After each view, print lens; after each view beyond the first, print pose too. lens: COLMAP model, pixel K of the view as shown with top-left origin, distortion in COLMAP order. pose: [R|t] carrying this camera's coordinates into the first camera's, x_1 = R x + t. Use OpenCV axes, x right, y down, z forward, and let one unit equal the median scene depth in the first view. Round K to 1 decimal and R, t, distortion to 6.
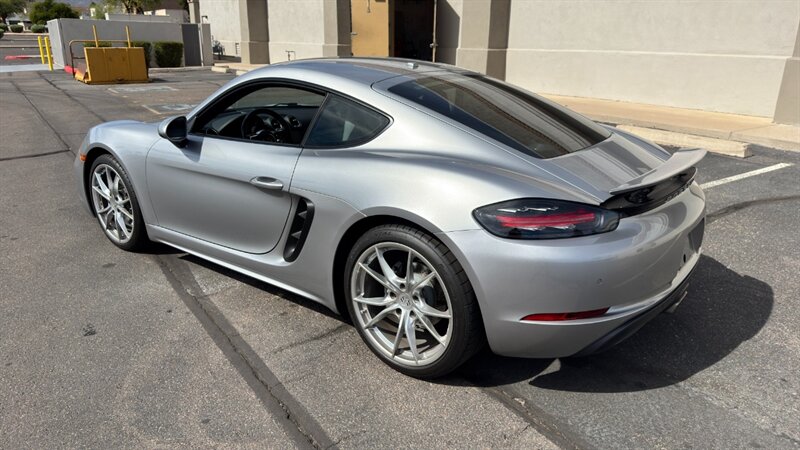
lens RADIAL K [[568.4, 0, 400.0], [0, 568.4, 225.0], [0, 0, 1]] dist [0.023910, -0.026883]
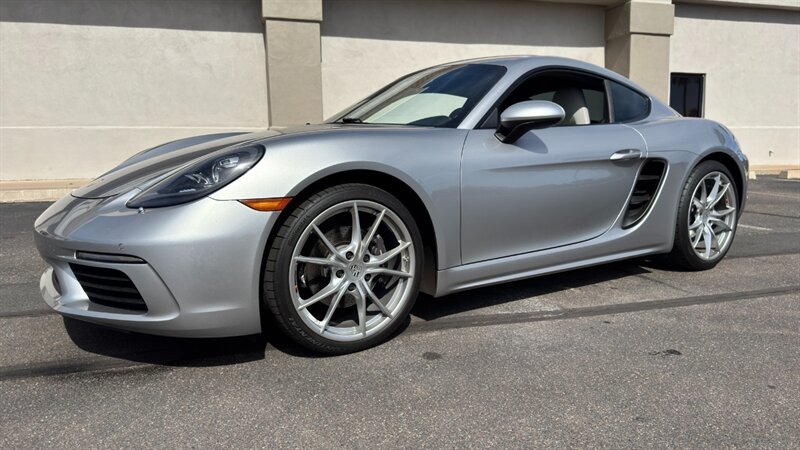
lens RADIAL K [[573.0, 0, 403.9], [0, 573.0, 226.2], [0, 0, 1]] dist [0.000422, -0.003354]
pose [[0.312082, -0.139883, 0.939701, -1.454748], [0.305325, 0.951398, 0.040223, -0.121911], [-0.899656, 0.274361, 0.339624, 1.089336]]
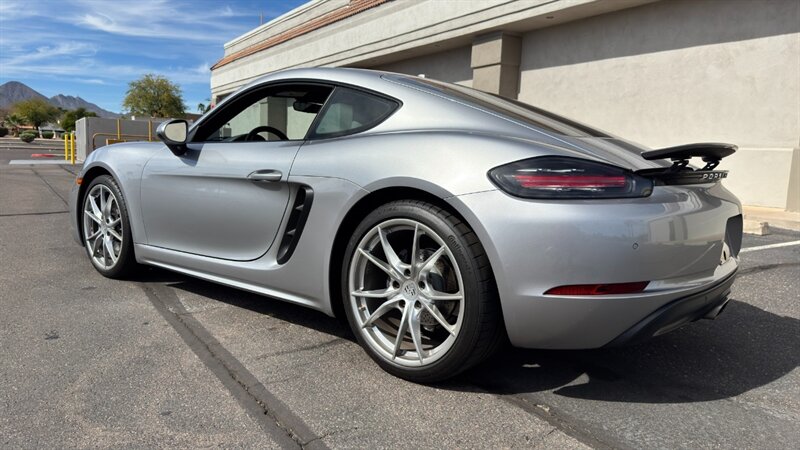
lens RADIAL K [[569.9, 0, 403.6], [0, 569.9, 222.5], [0, 0, 1]] dist [0.006389, -0.004396]
pose [[0.999494, 0.030447, -0.009224, 0.003941], [-0.031677, 0.979291, -0.199964, 0.187796], [0.002945, 0.200155, 0.979760, 0.107249]]
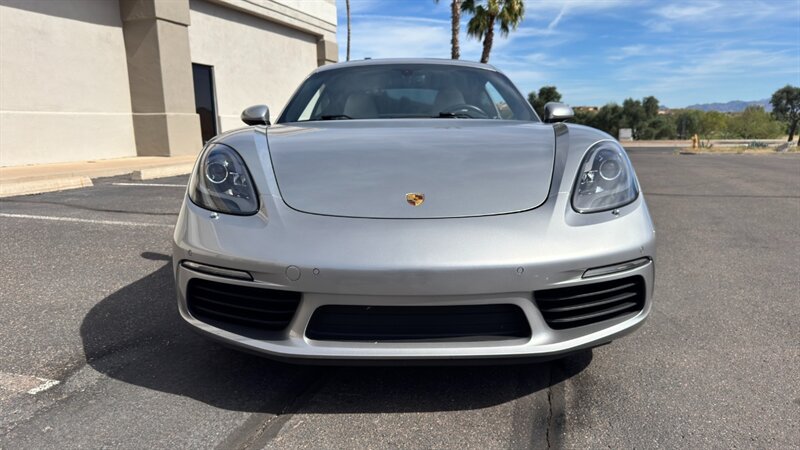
lens RADIAL K [[569.9, 0, 404.8], [0, 569.9, 228.9], [0, 0, 1]] dist [0.025648, -0.033764]
pose [[-0.621692, -0.139275, 0.770780, -1.268464], [0.251979, 0.896188, 0.365176, -0.517259], [-0.741624, 0.421247, -0.522058, 2.178895]]
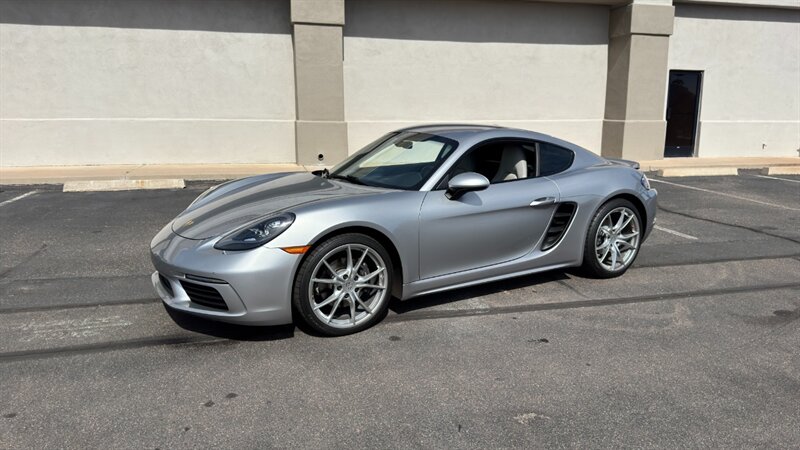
lens RADIAL K [[569.9, 0, 404.8], [0, 569.9, 228.9], [0, 0, 1]] dist [0.025648, -0.033764]
pose [[0.353714, -0.193702, 0.915077, -1.865883], [0.287272, 0.953536, 0.090800, -0.260325], [-0.890147, 0.230759, 0.392924, 0.776033]]
